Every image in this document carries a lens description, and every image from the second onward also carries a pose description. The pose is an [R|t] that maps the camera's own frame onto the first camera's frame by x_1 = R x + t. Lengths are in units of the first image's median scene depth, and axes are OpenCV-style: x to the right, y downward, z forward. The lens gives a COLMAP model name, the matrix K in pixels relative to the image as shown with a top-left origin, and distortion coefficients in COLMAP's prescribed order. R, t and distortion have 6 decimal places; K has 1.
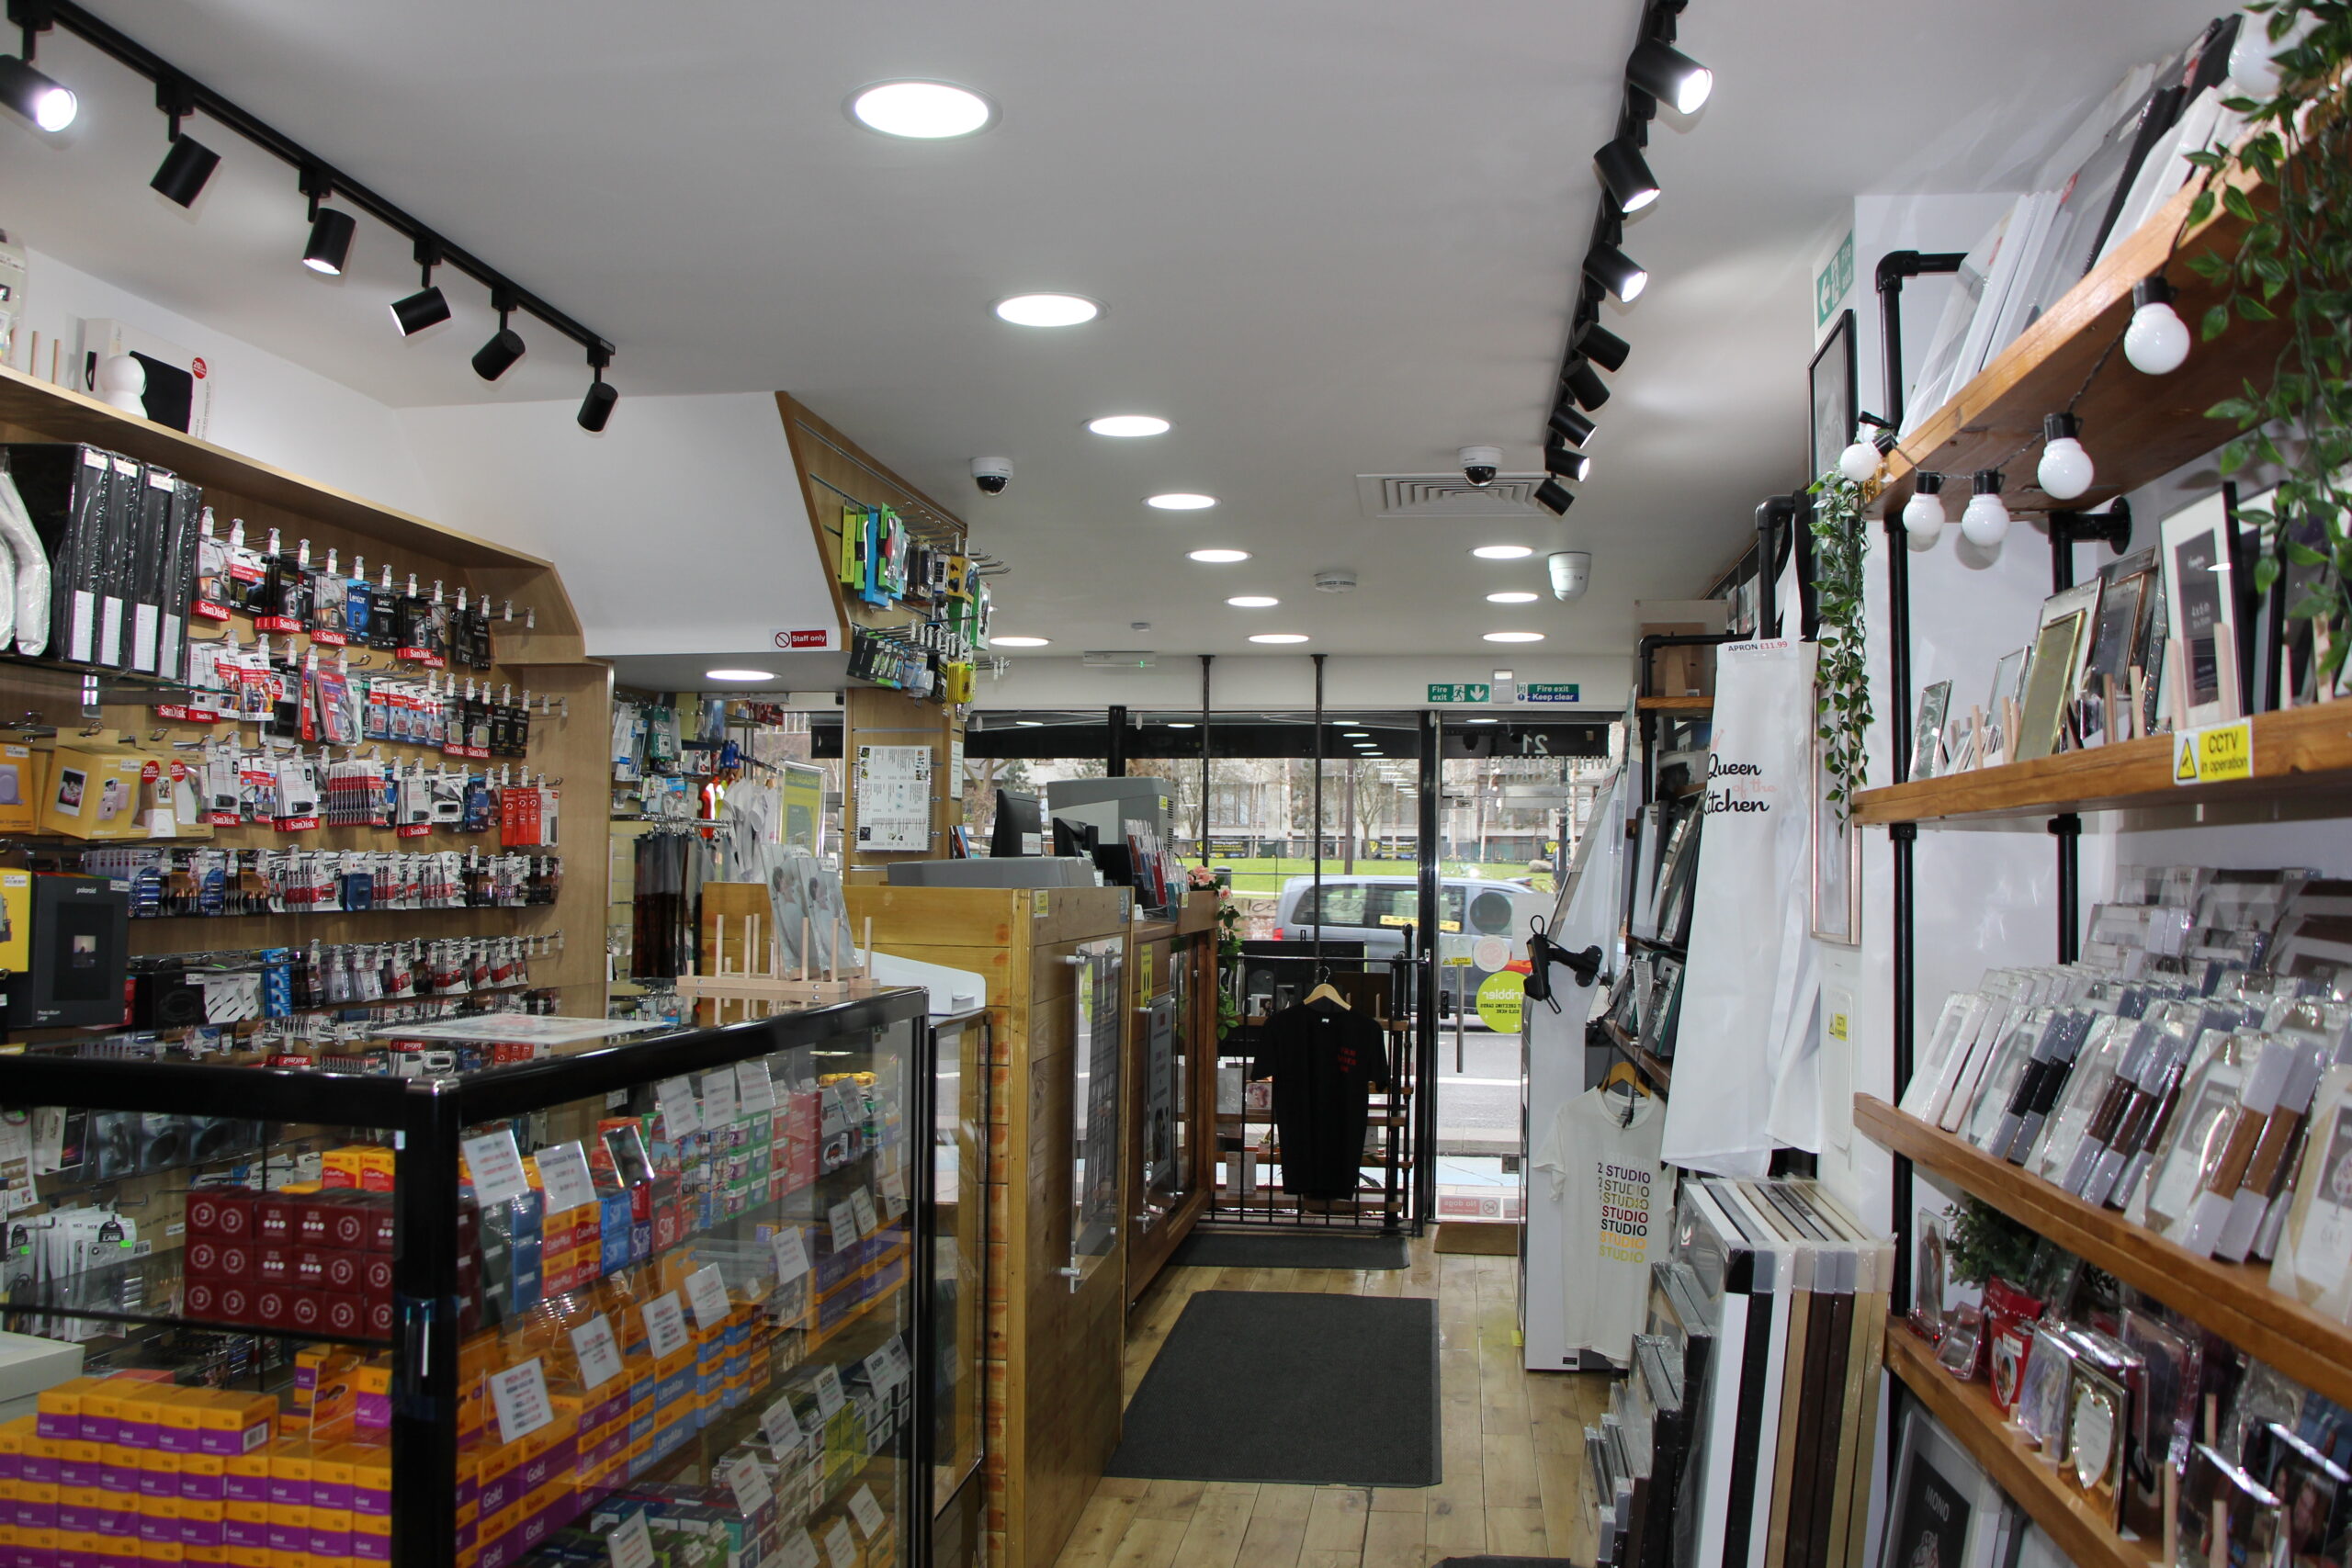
lens RADIAL K [[1963.7, 0, 1176.0], [0, 1963.7, 784.0], [0, 0, 1]] dist [-0.204443, 0.225501]
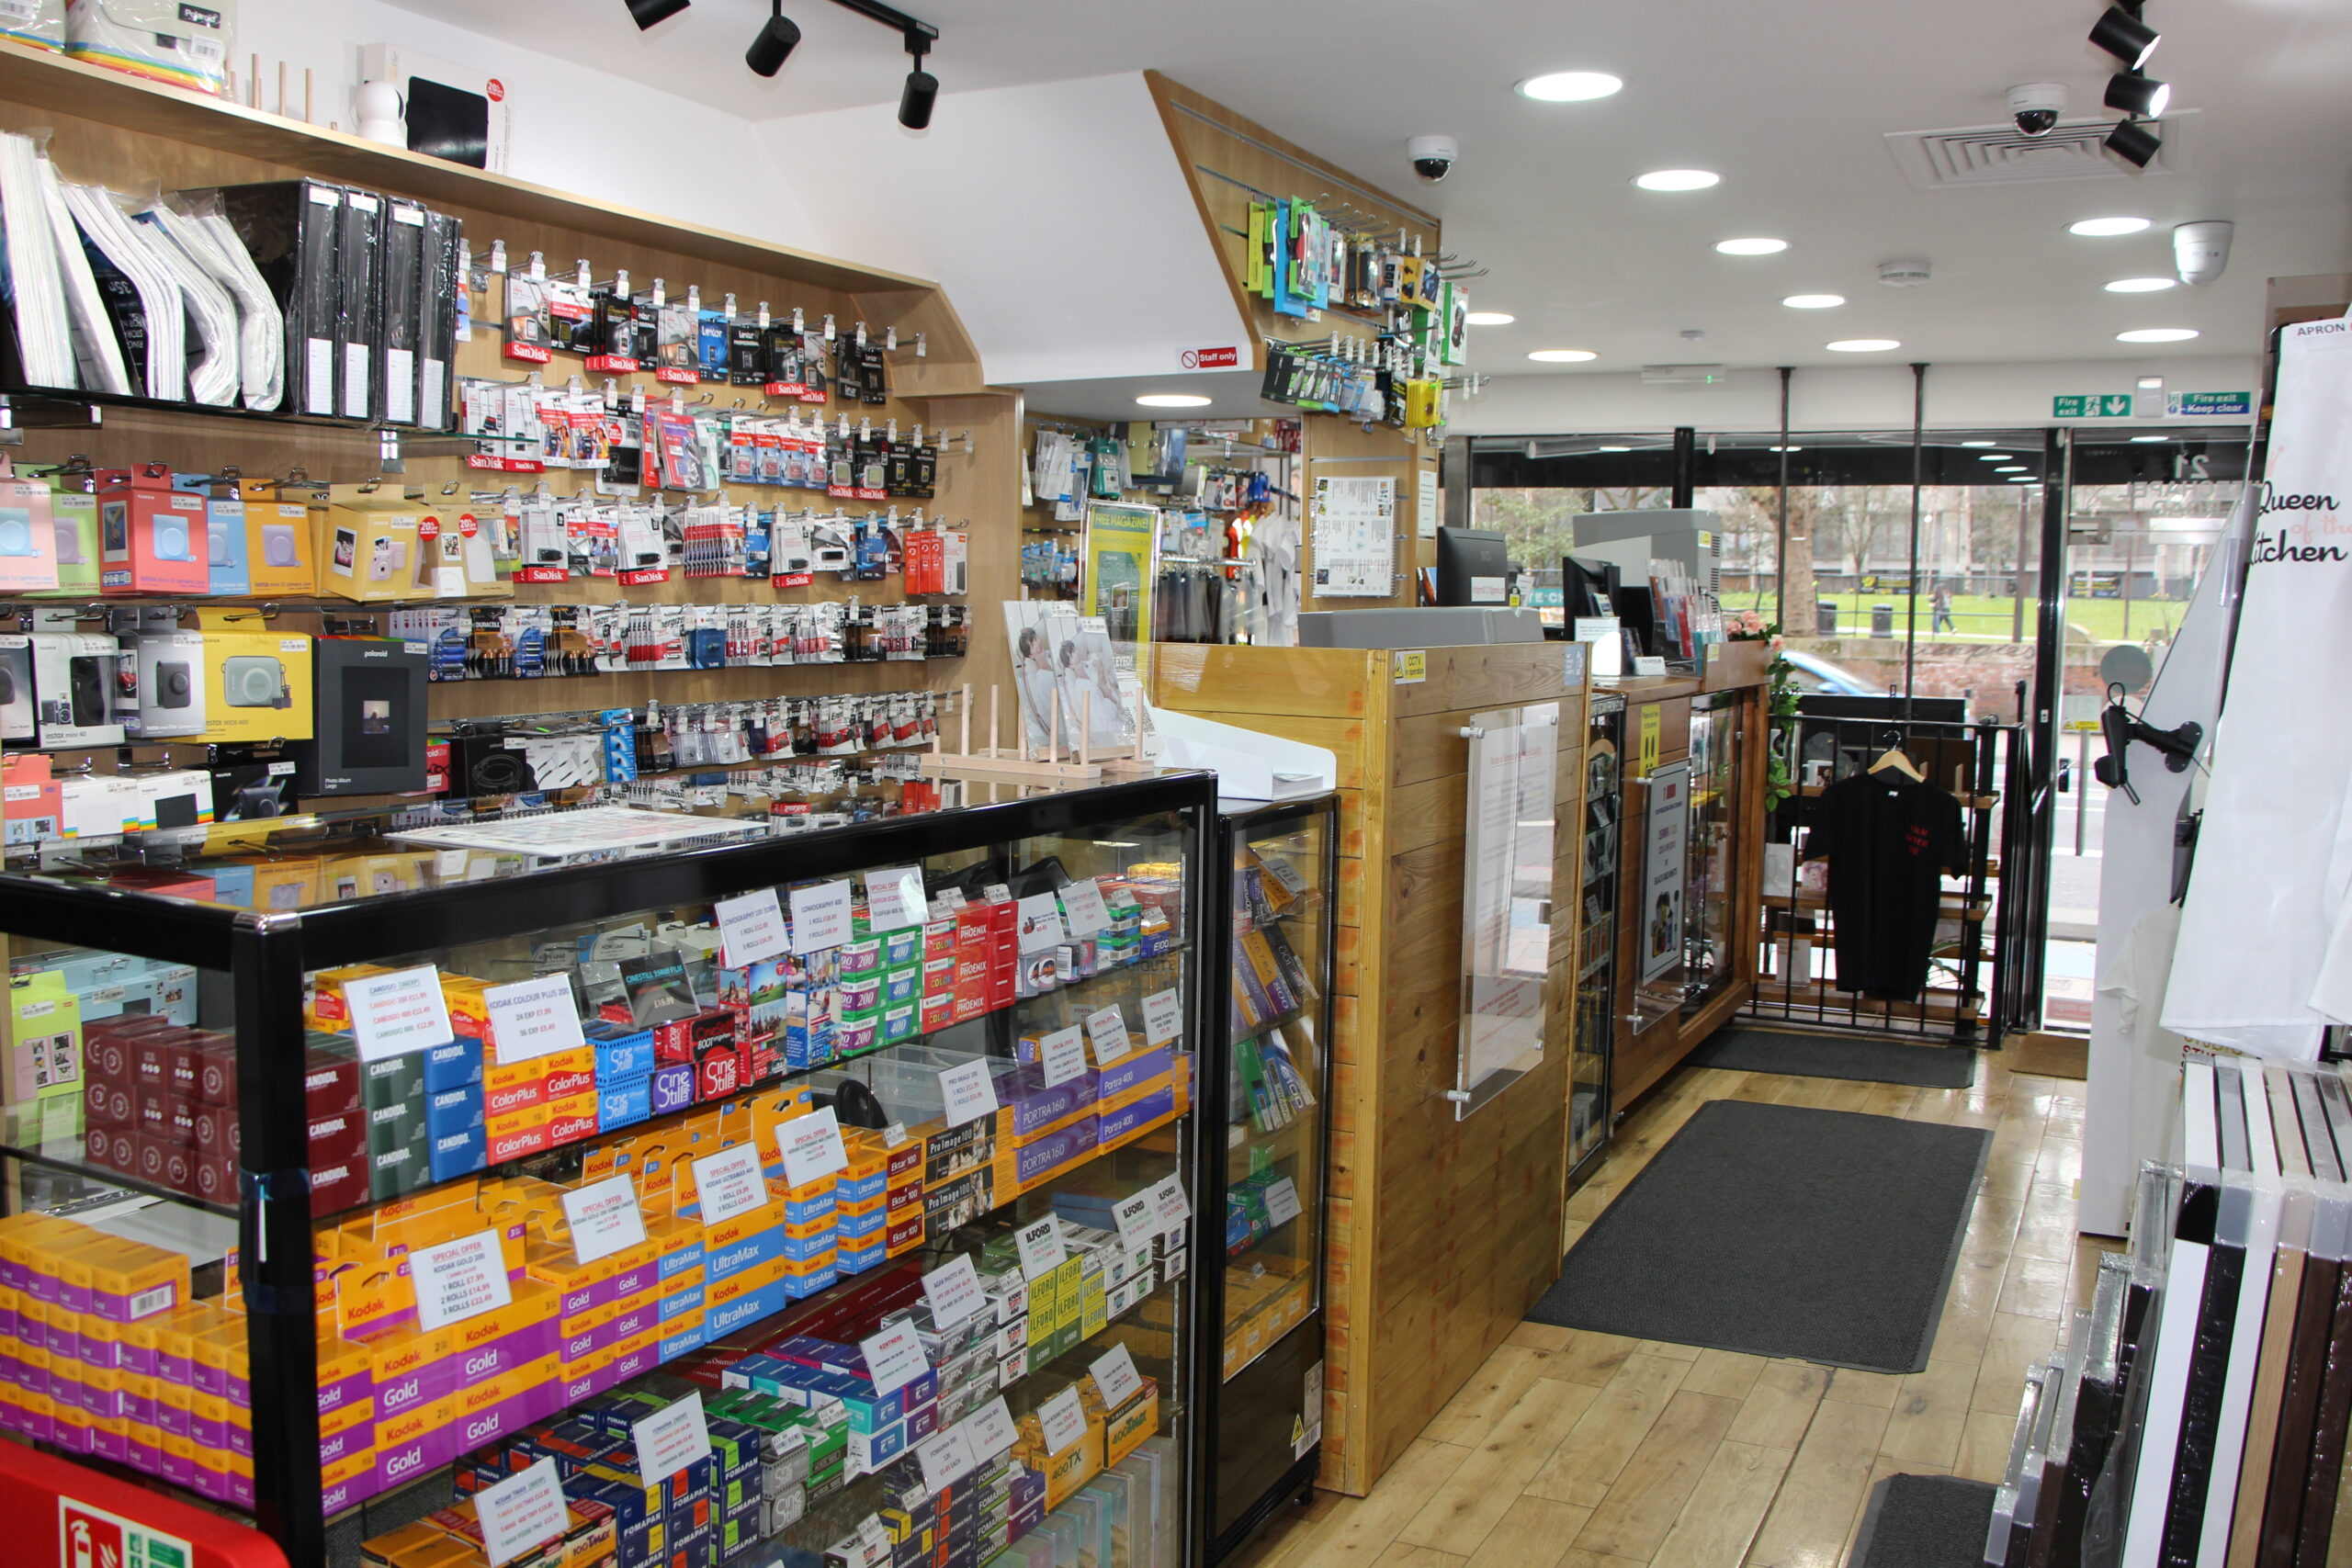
lens RADIAL K [[2031.7, 0, 1176.0], [0, 2031.7, 784.0], [0, 0, 1]] dist [-0.179813, 0.208742]
pose [[0.945502, 0.030224, -0.324210, 0.102373], [0.013258, 0.991284, 0.131075, -0.003553], [0.325346, -0.128230, 0.936860, 0.127859]]
